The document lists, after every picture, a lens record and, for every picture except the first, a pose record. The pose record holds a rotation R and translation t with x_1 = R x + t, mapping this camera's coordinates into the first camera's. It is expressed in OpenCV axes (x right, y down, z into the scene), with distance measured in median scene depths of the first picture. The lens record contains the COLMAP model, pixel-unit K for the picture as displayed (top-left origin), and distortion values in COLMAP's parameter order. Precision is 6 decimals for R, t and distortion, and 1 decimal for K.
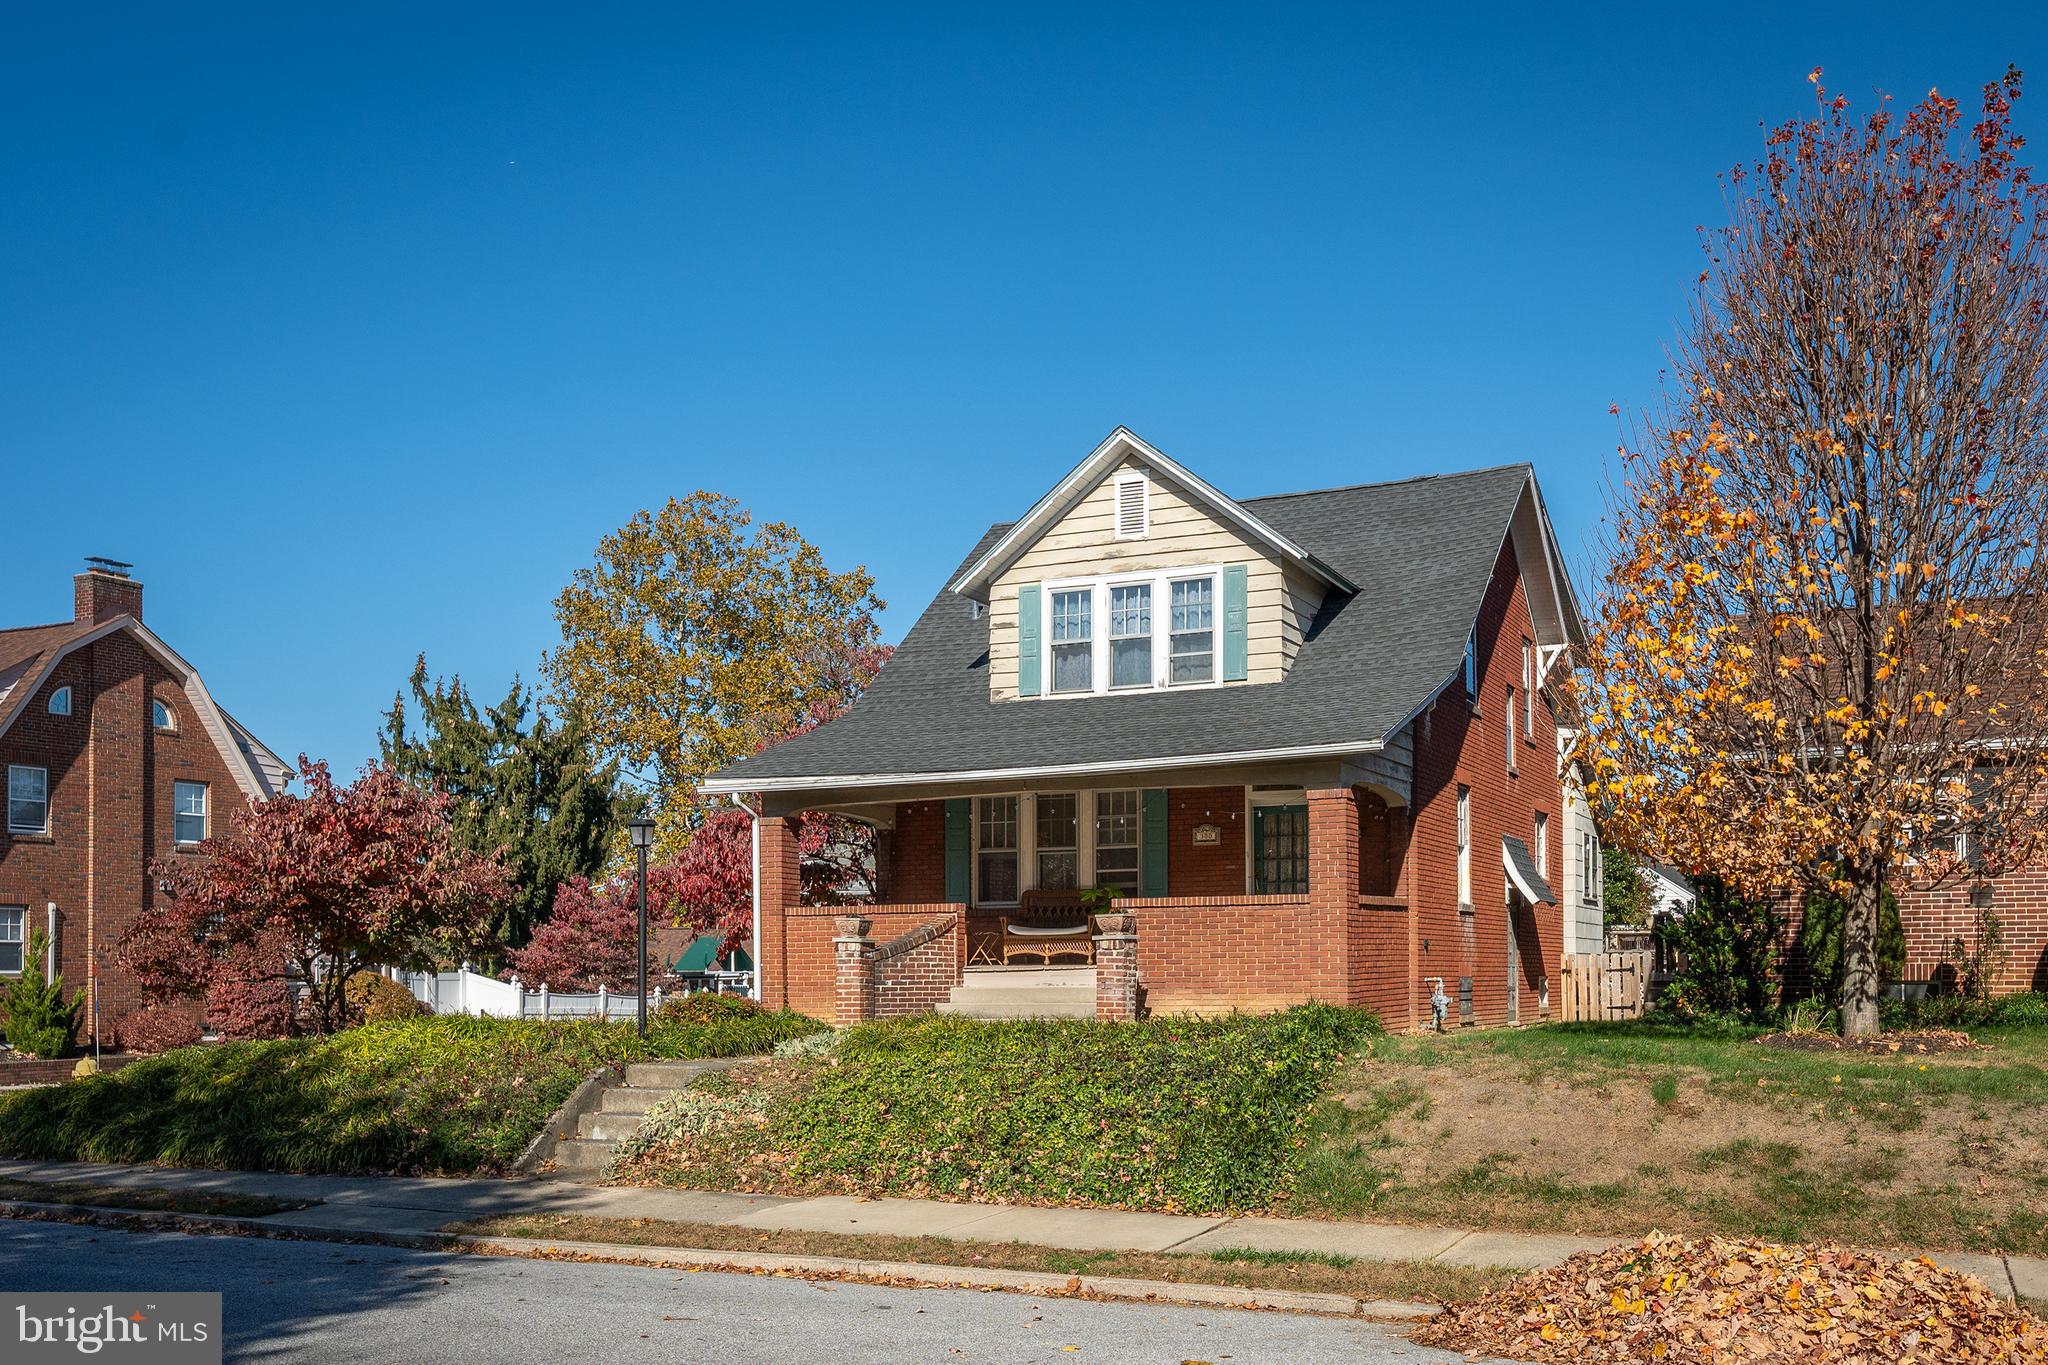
lens RADIAL K [[1997.0, 0, 1180.4], [0, 1997.0, 948.9], [0, 0, 1]] dist [0.007635, -0.000598]
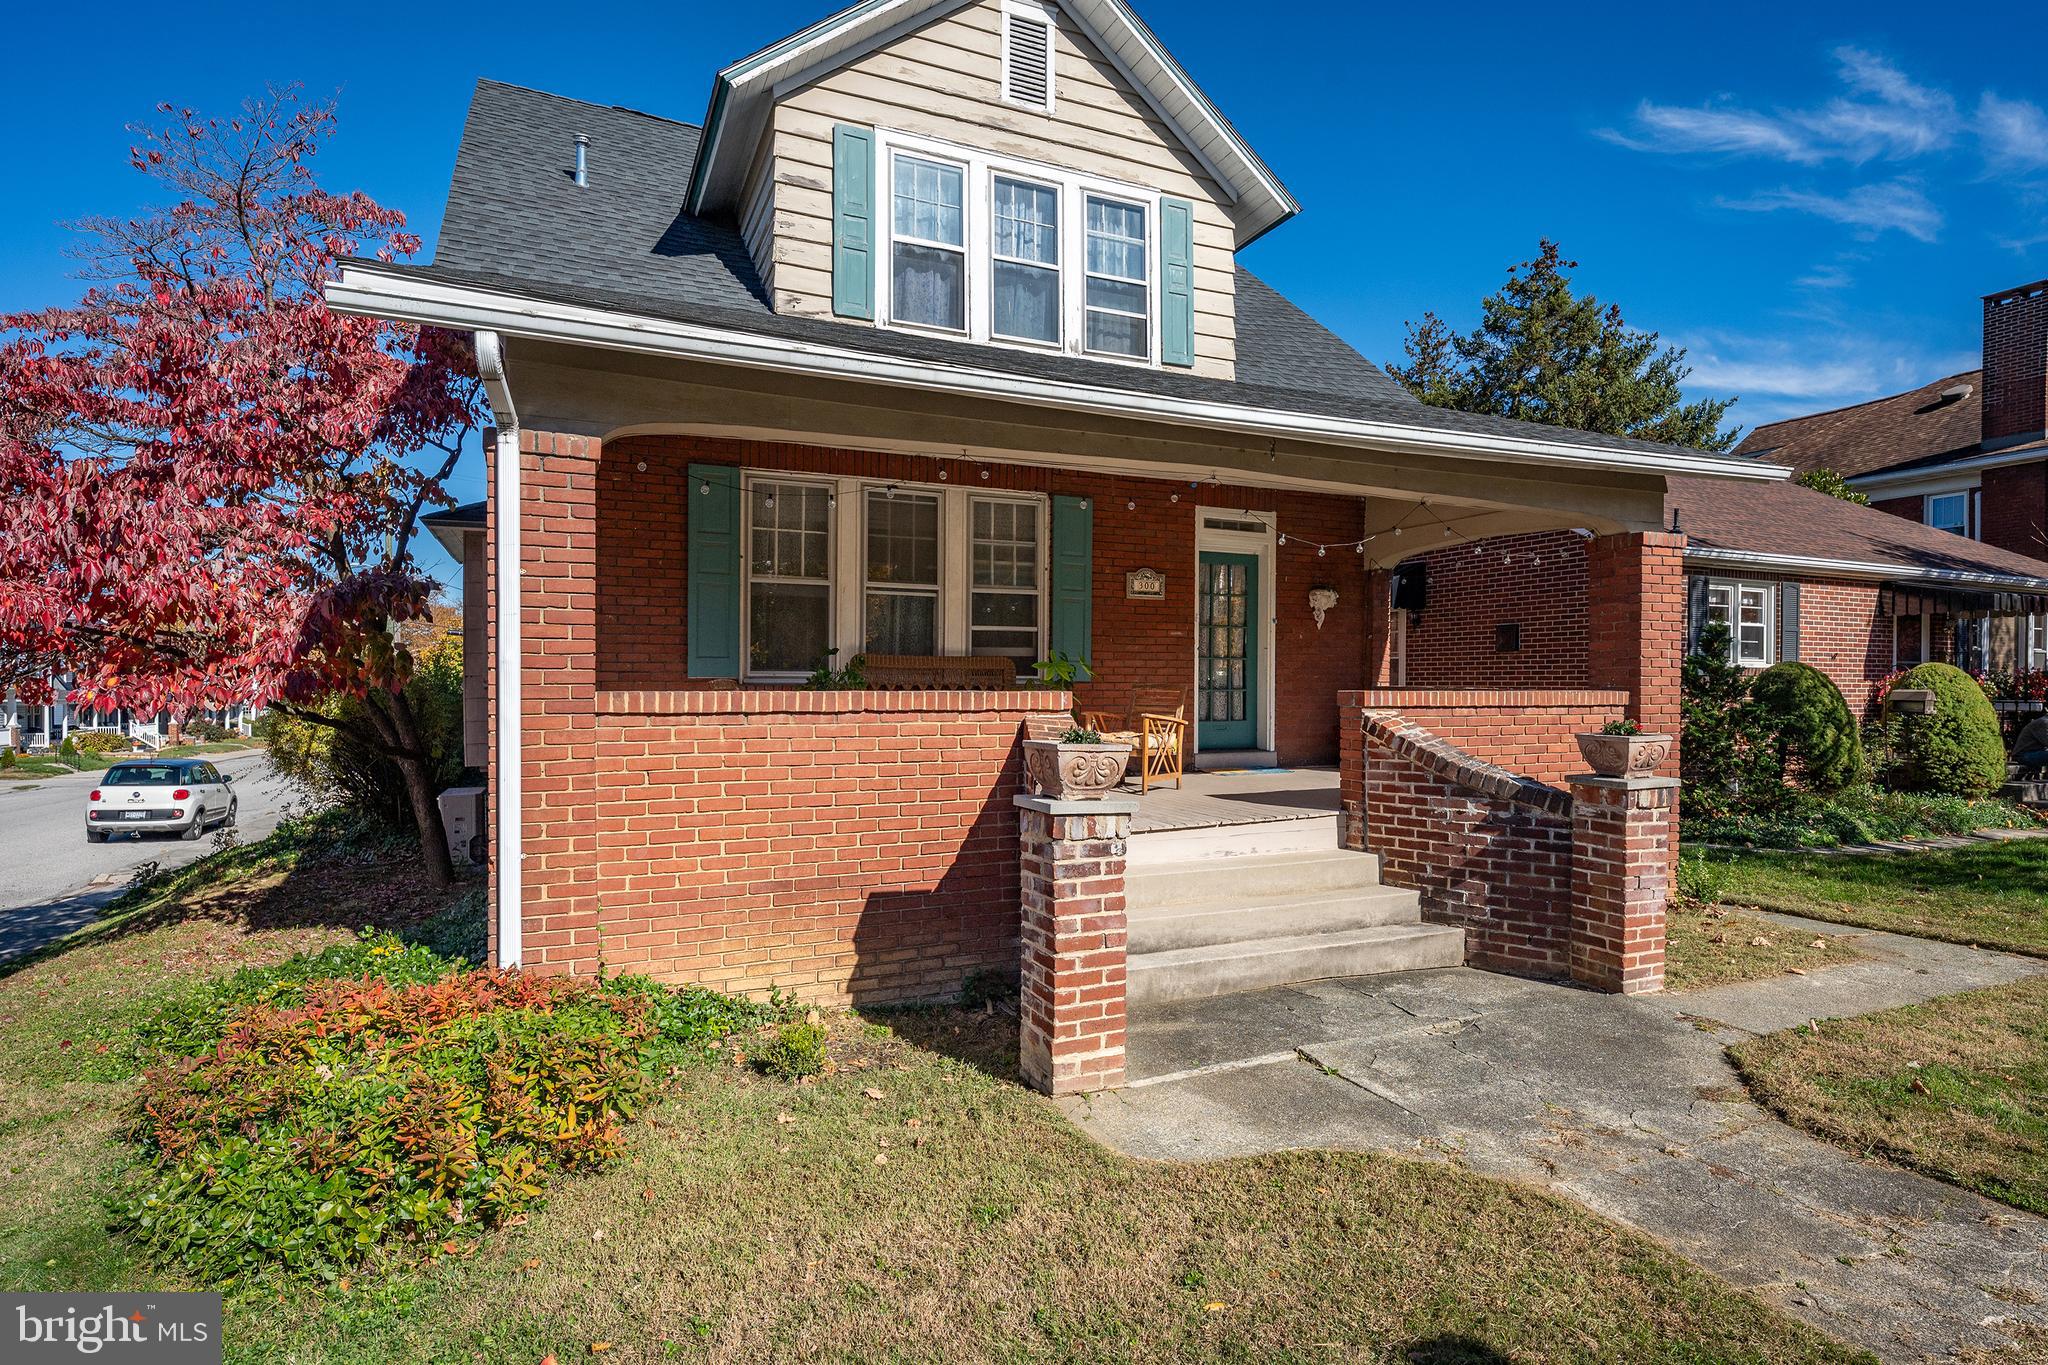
lens RADIAL K [[1051.4, 0, 1051.1], [0, 1051.4, 694.6], [0, 0, 1]] dist [-0.000334, 0.000079]
pose [[0.681969, 0.004834, 0.731365, -0.264380], [-0.019530, 0.999742, 0.011603, -0.022602], [-0.731120, -0.022196, 0.681888, 0.763565]]
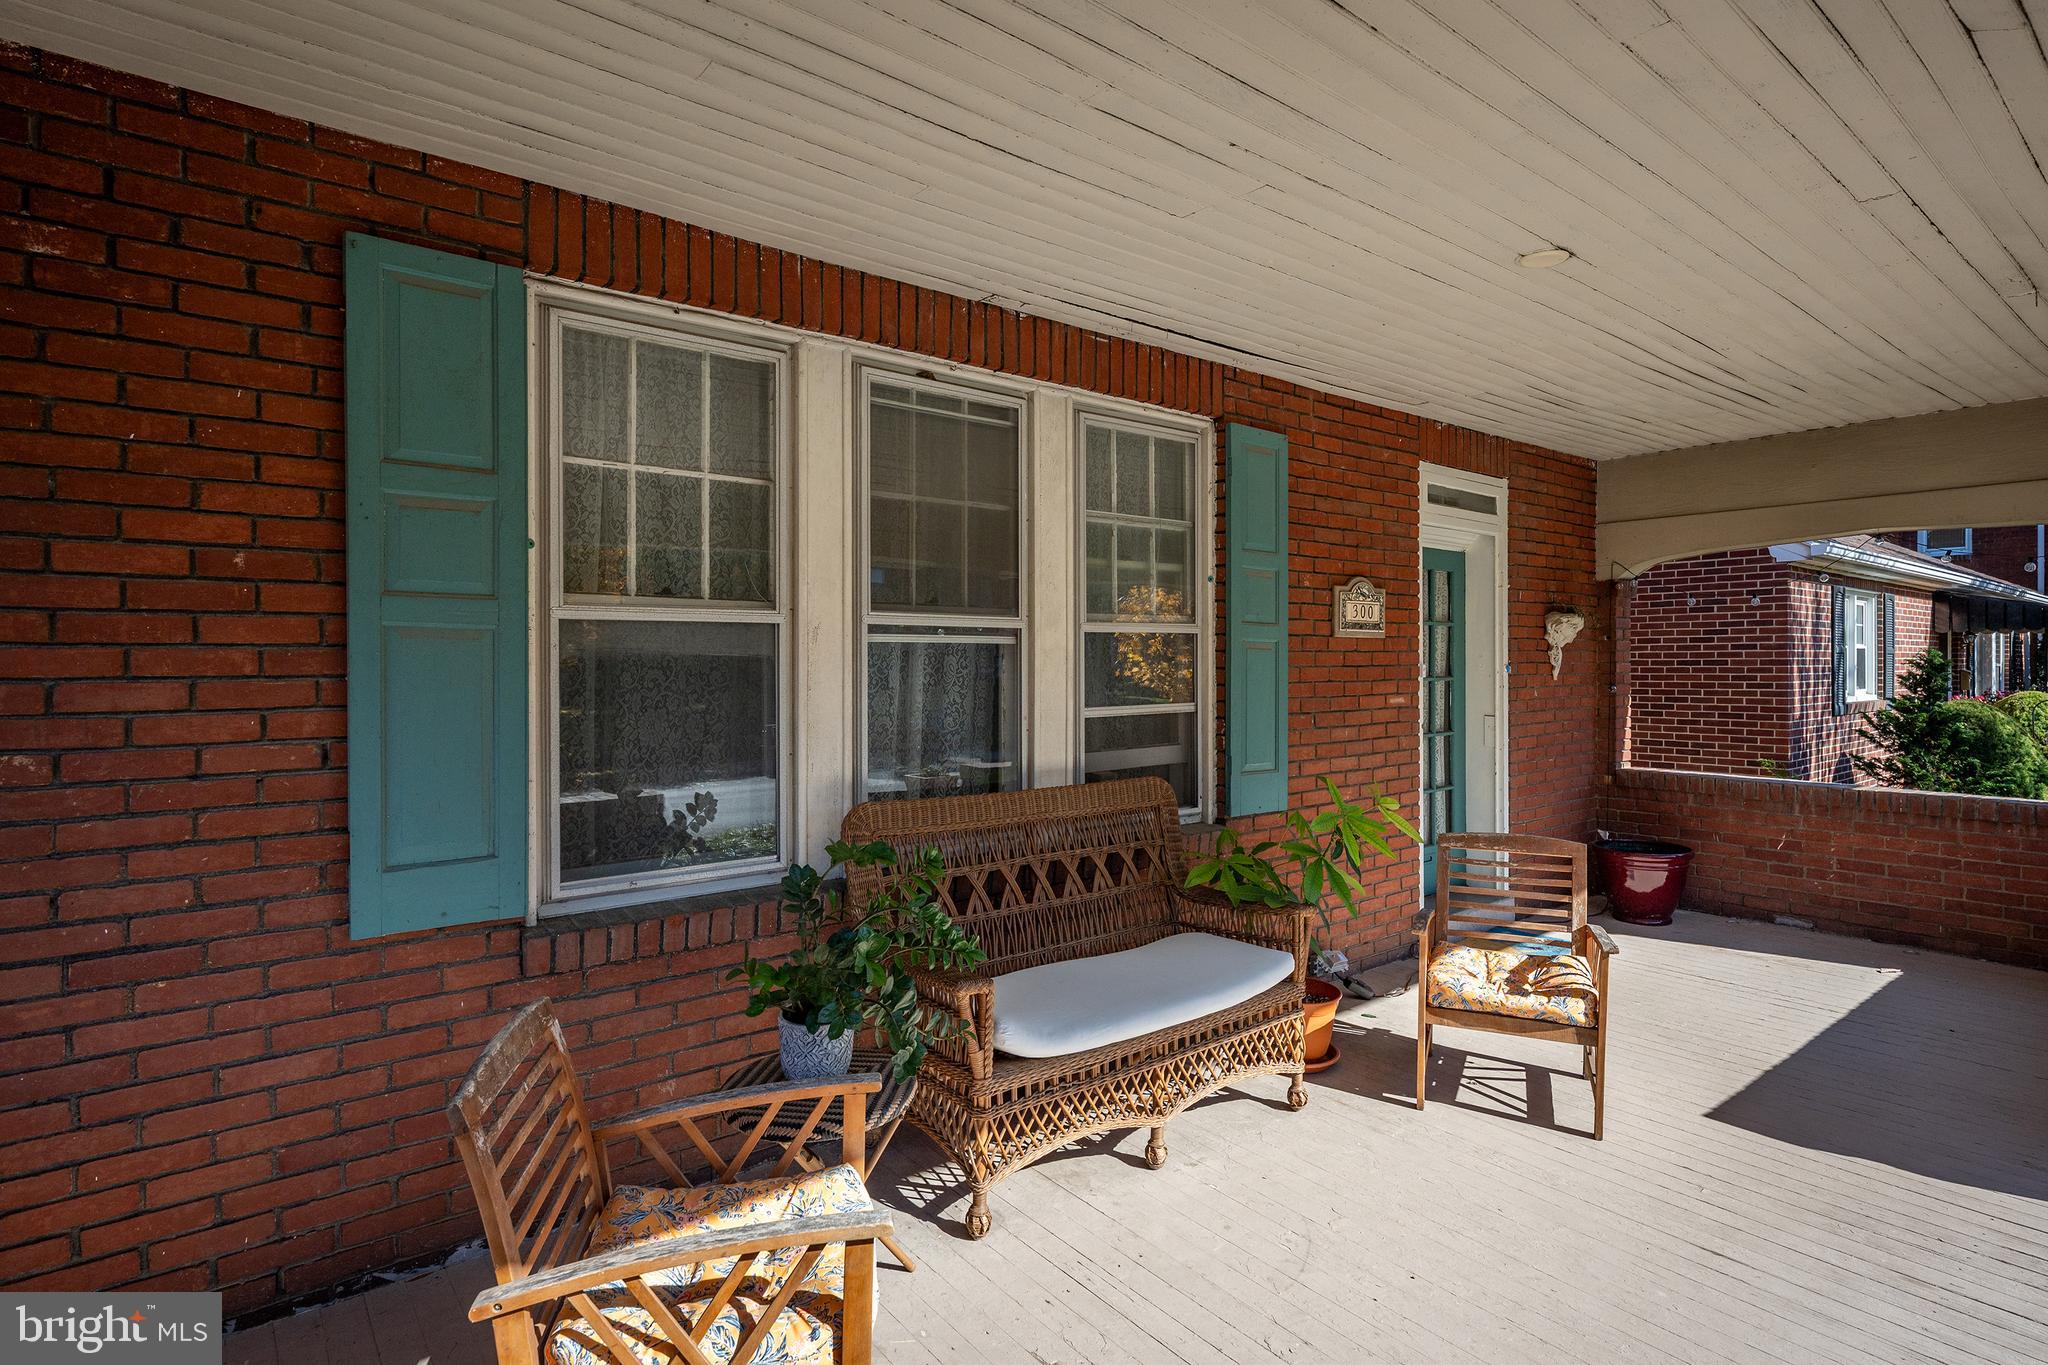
lens RADIAL K [[1029.4, 0, 1028.2], [0, 1029.4, 673.8], [0, 0, 1]] dist [-0.005398, -0.000337]
pose [[0.490504, -0.000723, 0.871439, -0.167918], [-0.010429, 0.999923, 0.006699, -0.045308], [-0.871376, -0.012374, 0.490459, 0.943098]]
